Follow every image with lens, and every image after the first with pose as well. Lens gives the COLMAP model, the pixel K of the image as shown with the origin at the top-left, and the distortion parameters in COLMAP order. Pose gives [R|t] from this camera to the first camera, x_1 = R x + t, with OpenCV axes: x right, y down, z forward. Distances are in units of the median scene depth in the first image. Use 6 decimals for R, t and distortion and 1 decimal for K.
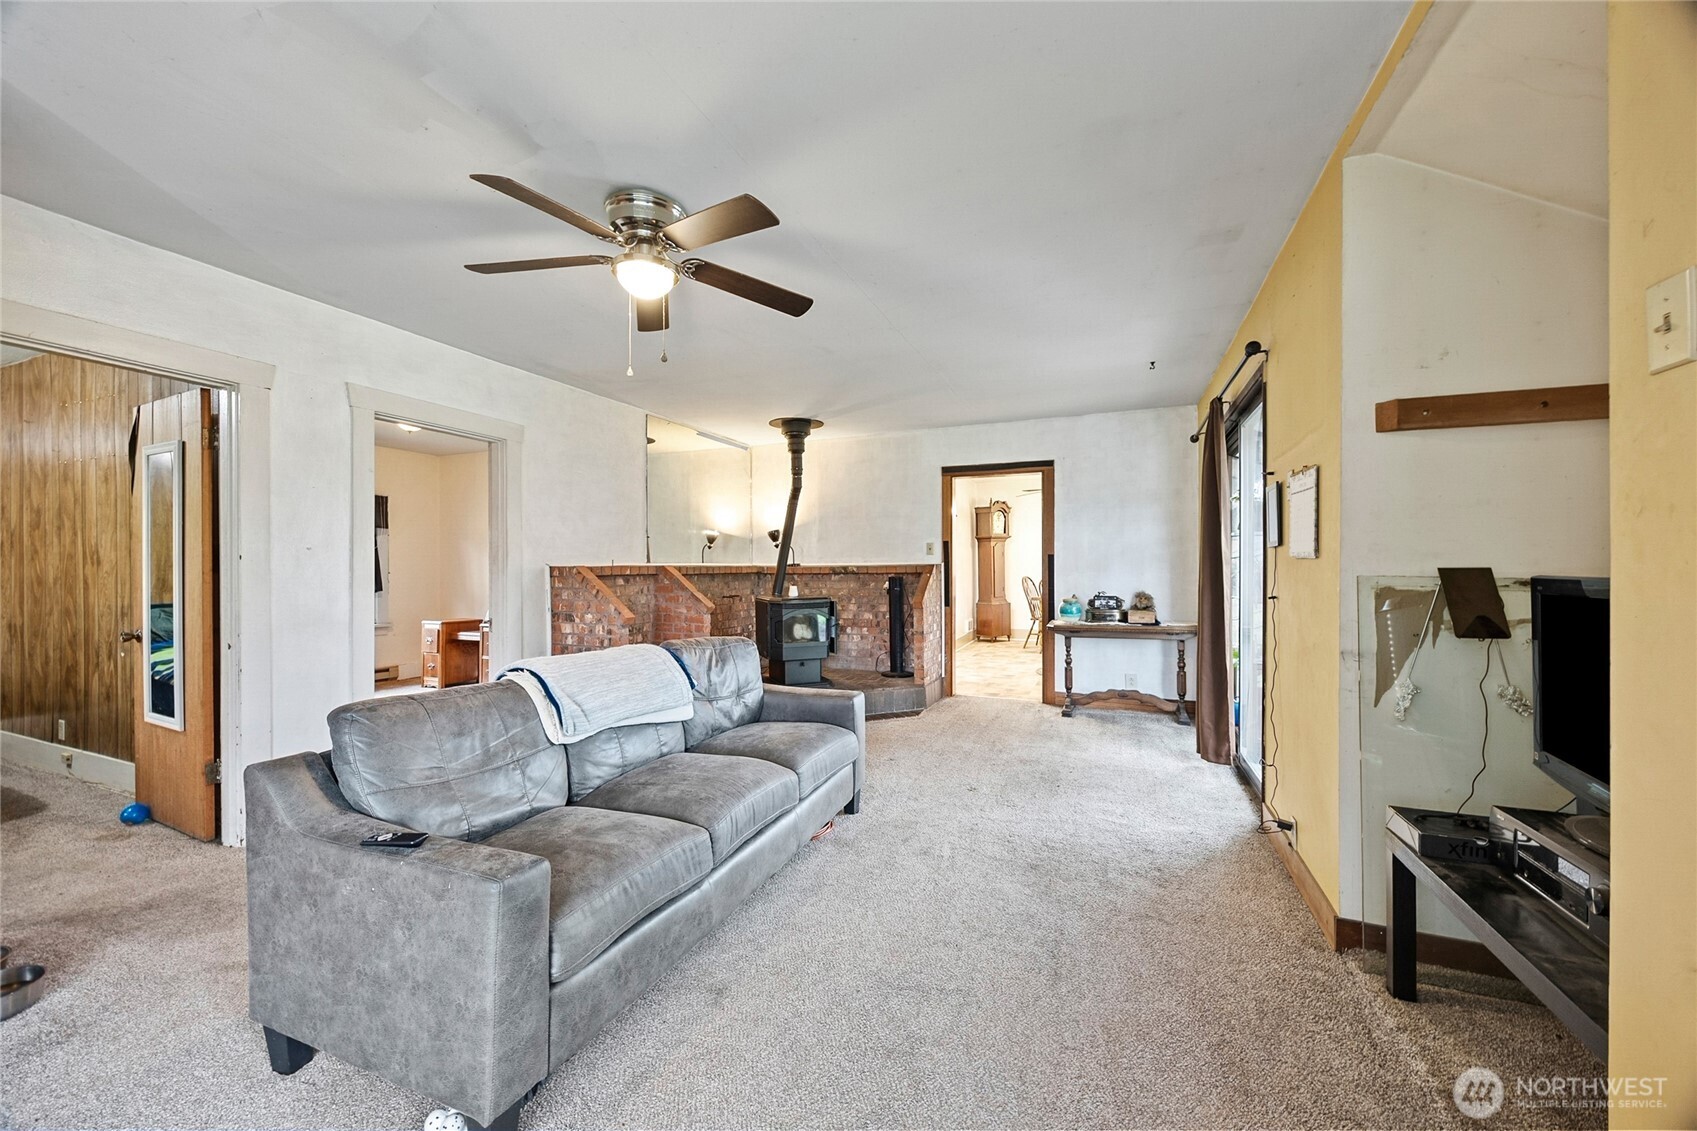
lens RADIAL K [[647.8, 0, 845.6], [0, 647.8, 568.8], [0, 0, 1]] dist [-0.002313, -0.000501]
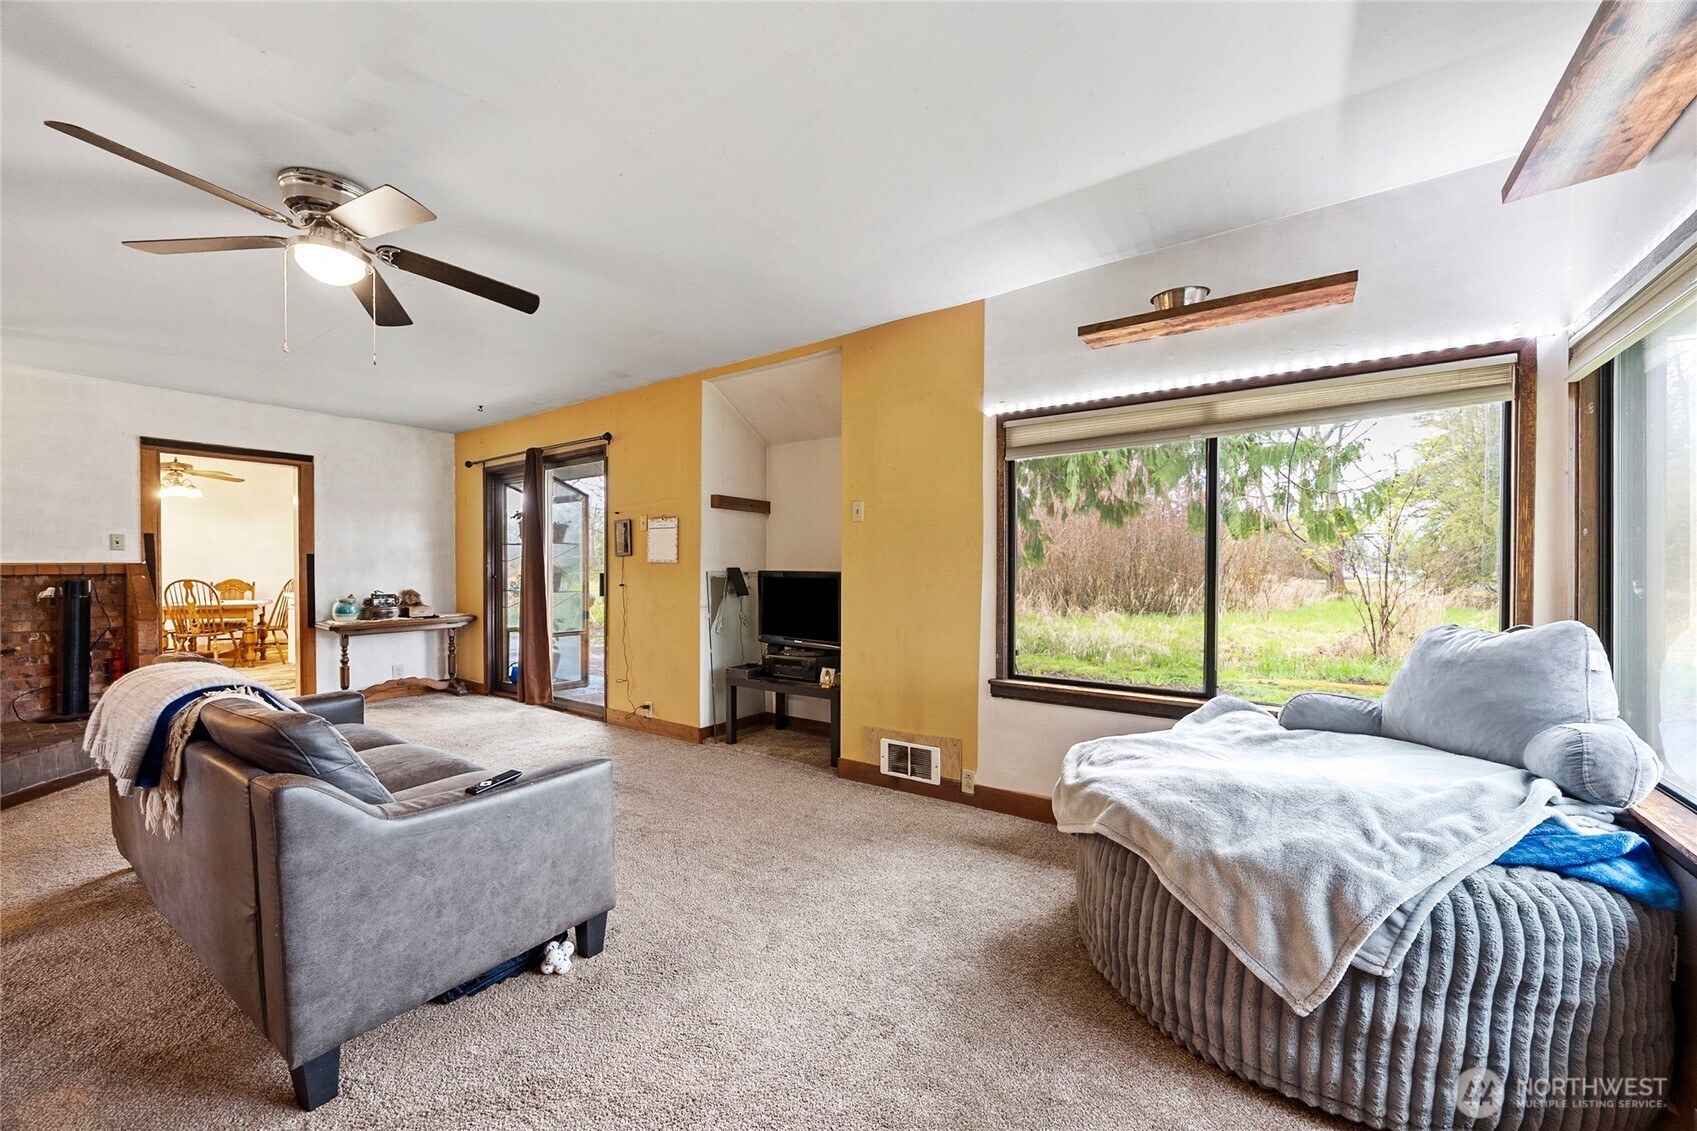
lens RADIAL K [[647.8, 0, 838.9], [0, 647.8, 581.0], [0, 0, 1]] dist [-0.002313, -0.000501]
pose [[0.228748, -0.015718, 0.973359, -0.504119], [0.001338, 0.999874, 0.015831, 0.003857], [-0.973485, -0.002319, 0.228741, 0.020164]]
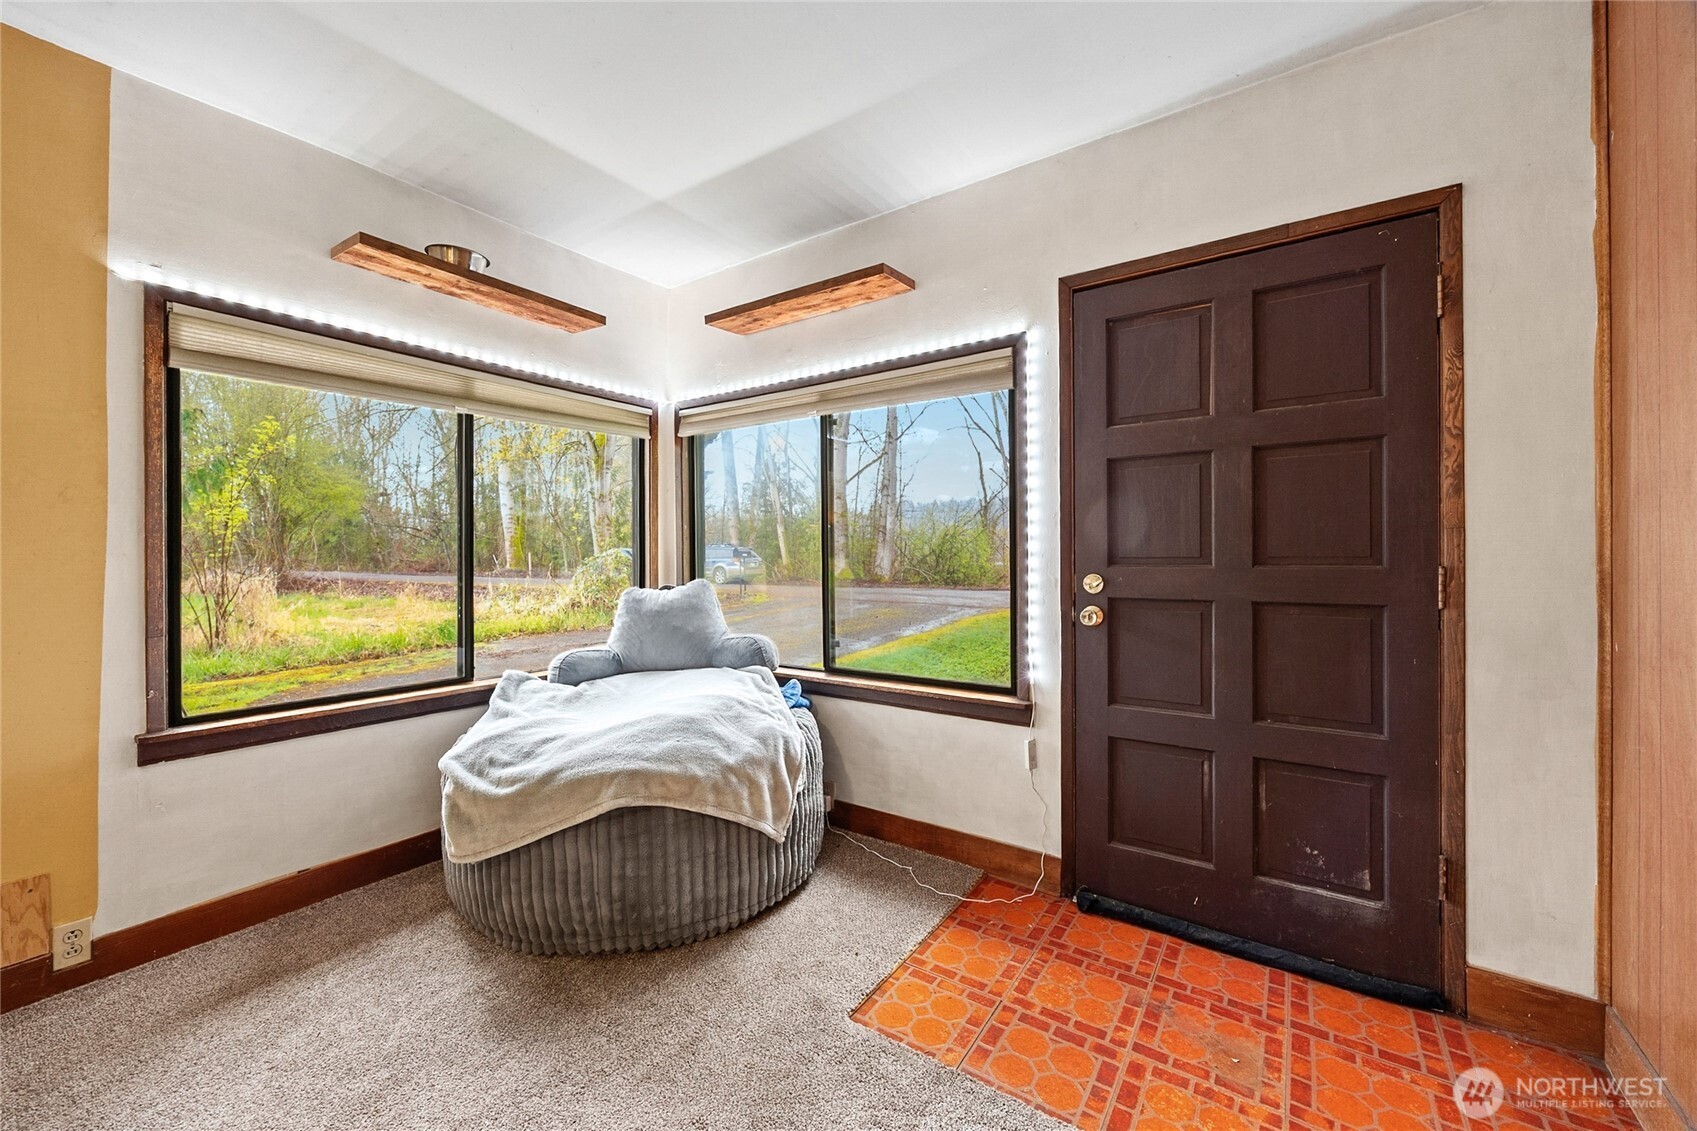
lens RADIAL K [[647.8, 0, 844.9], [0, 647.8, 559.3], [0, 0, 1]] dist [-0.002313, -0.000501]
pose [[-0.975390, 0.003505, 0.220458, -0.325187], [0.005858, 0.999933, 0.010016, 0.008902], [-0.220408, 0.011061, -0.975345, 0.284167]]
